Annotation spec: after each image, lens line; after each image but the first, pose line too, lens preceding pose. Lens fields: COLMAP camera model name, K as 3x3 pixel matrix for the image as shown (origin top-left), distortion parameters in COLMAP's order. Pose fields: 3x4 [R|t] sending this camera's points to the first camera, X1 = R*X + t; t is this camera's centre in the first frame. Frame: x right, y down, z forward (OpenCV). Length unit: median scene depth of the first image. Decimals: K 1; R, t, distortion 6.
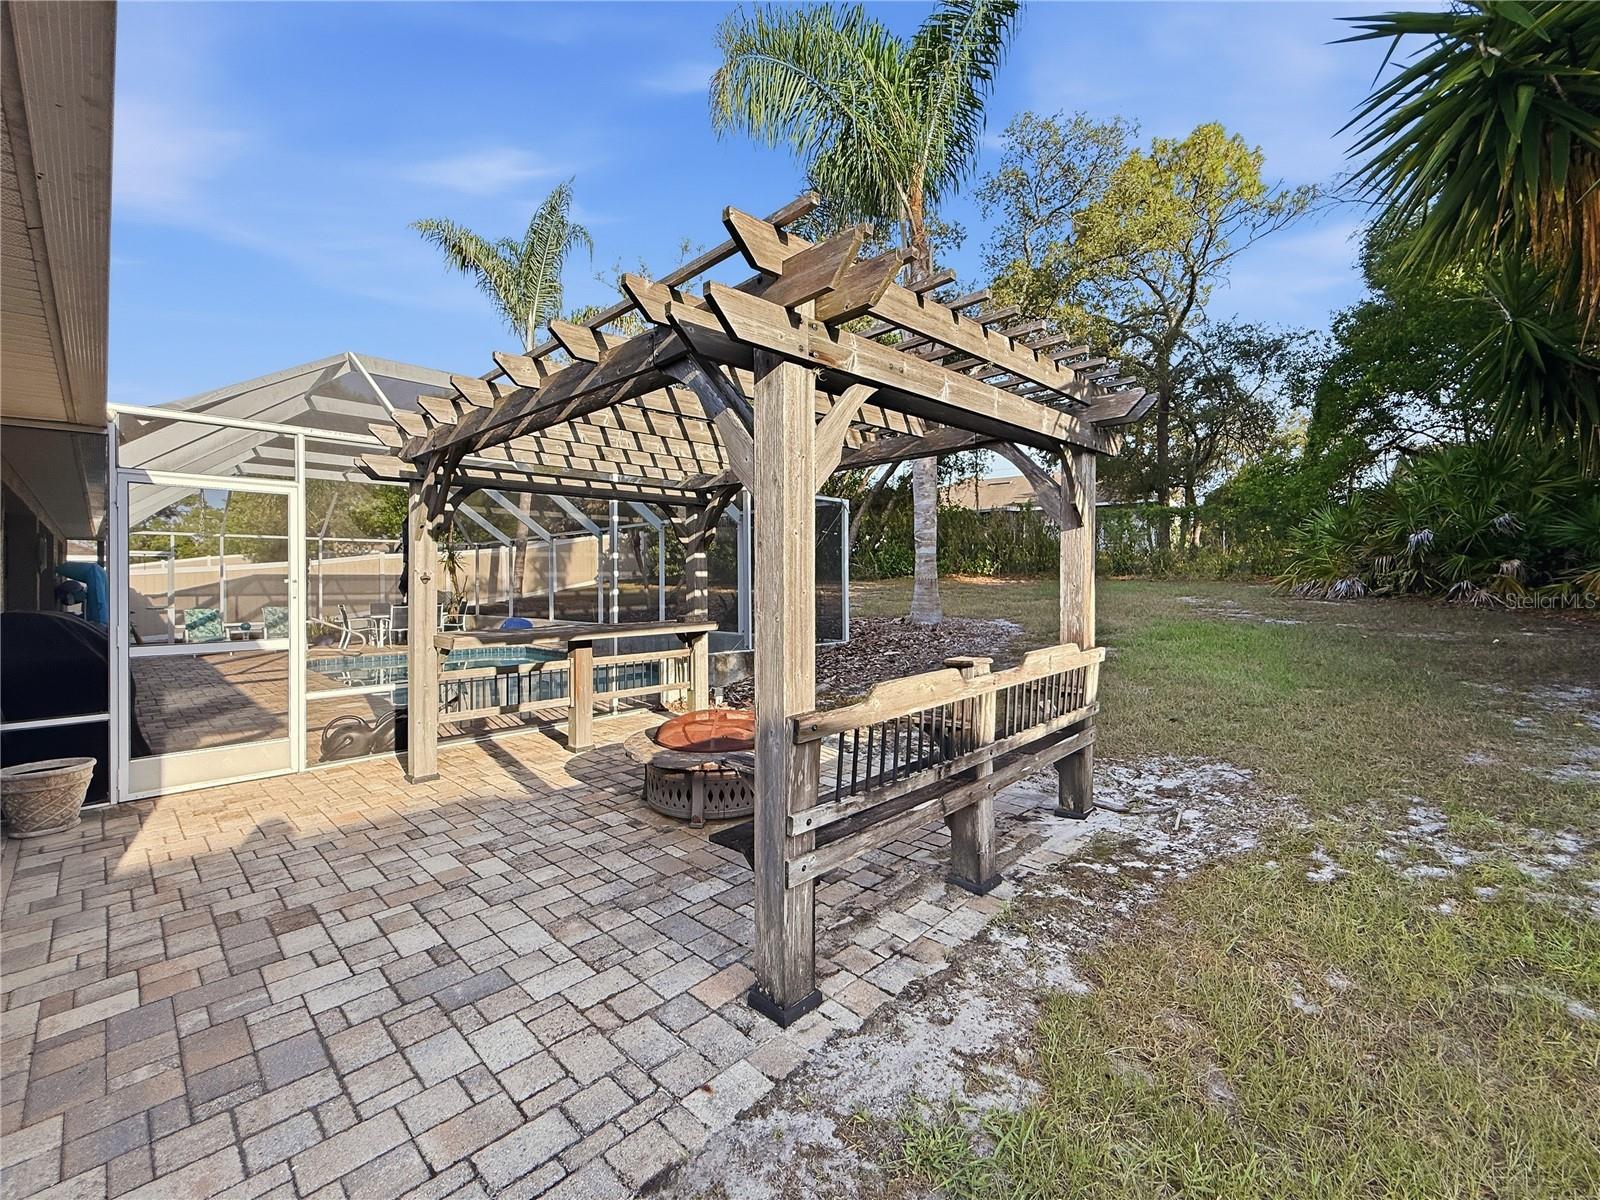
lens RADIAL K [[670.4, 0, 800.2], [0, 670.4, 588.0], [0, 0, 1]] dist [0.000692, 0.000113]
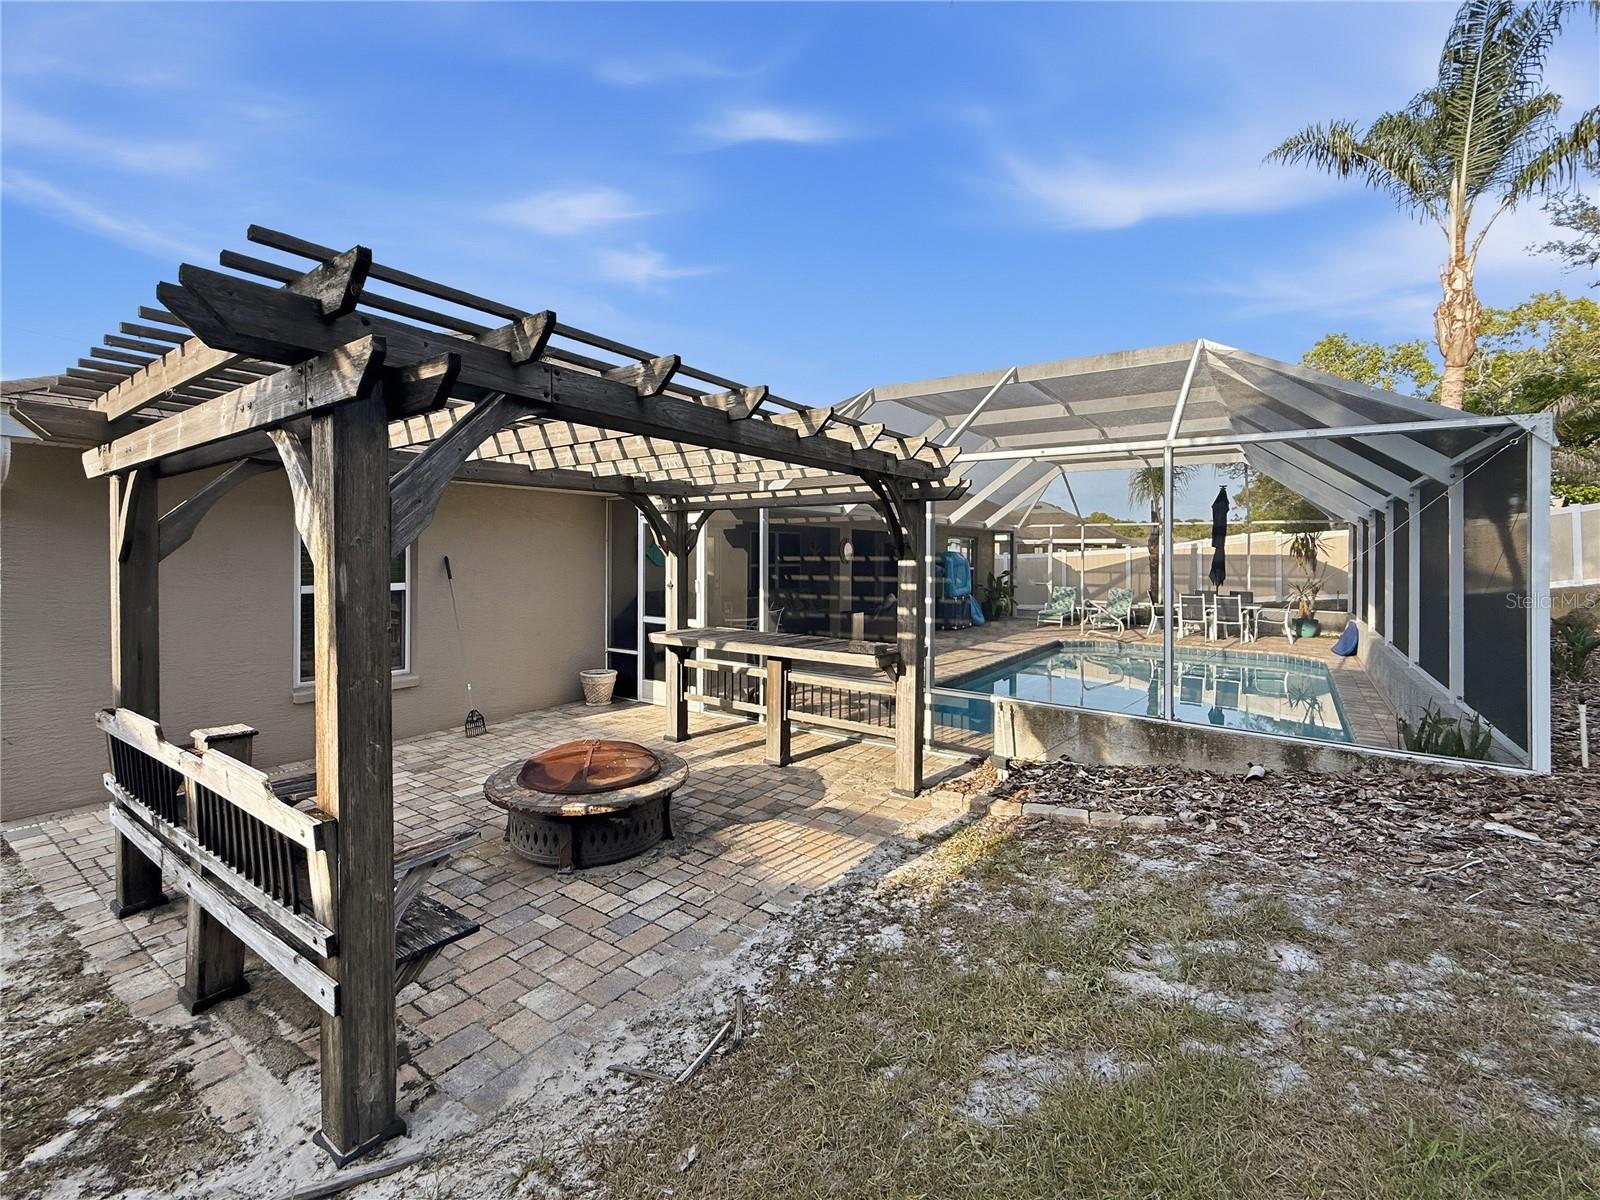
lens RADIAL K [[689.4, 0, 801.6], [0, 689.4, 550.9], [0, 0, 1]] dist [0.001313, 0.001021]
pose [[0.163424, 0.007160, -0.986530, 0.982458], [-0.018461, 0.999821, 0.004198, -0.111563], [0.986383, 0.017526, 0.163527, 1.248863]]
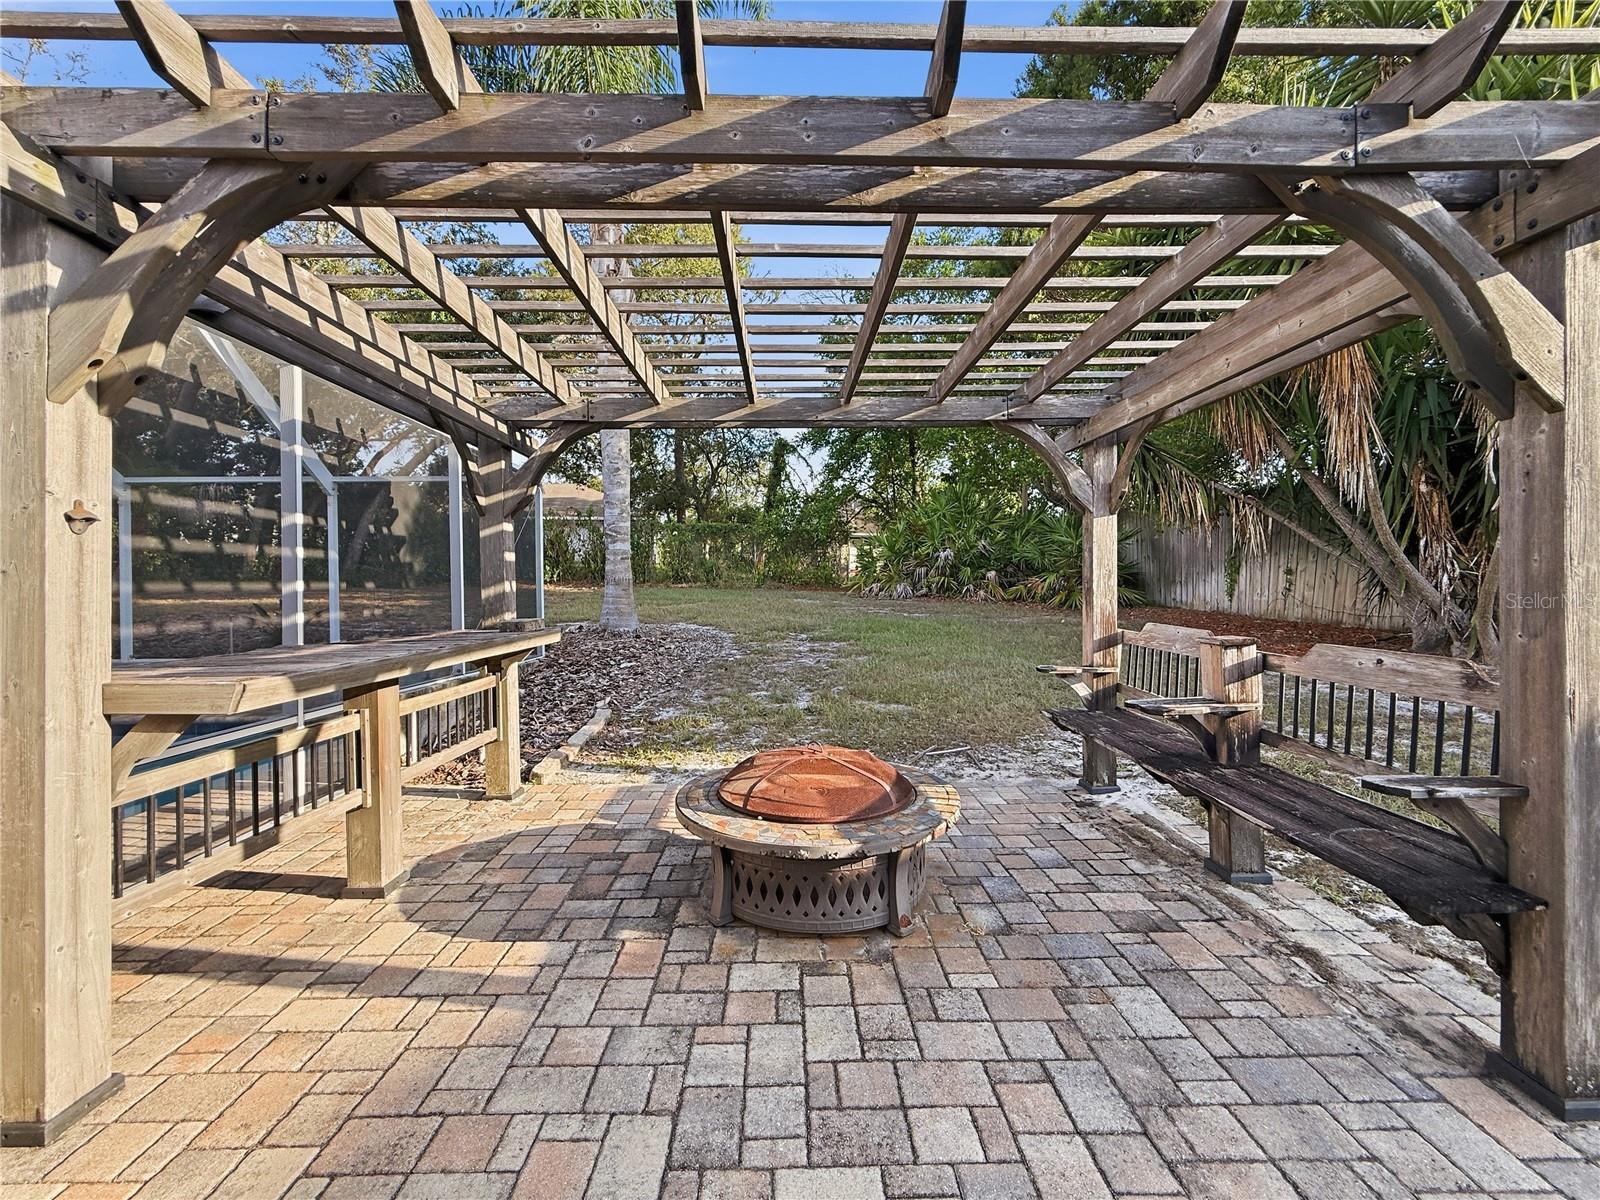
lens RADIAL K [[652.5, 0, 797.9], [0, 652.5, 596.1], [0, 0, 1]] dist [0.008161, -0.000151]
pose [[0.707303, -0.004421, 0.706897, -0.653336], [0.009517, 0.999949, -0.003268, 0.035541], [-0.706847, 0.009039, 0.707309, 0.615185]]
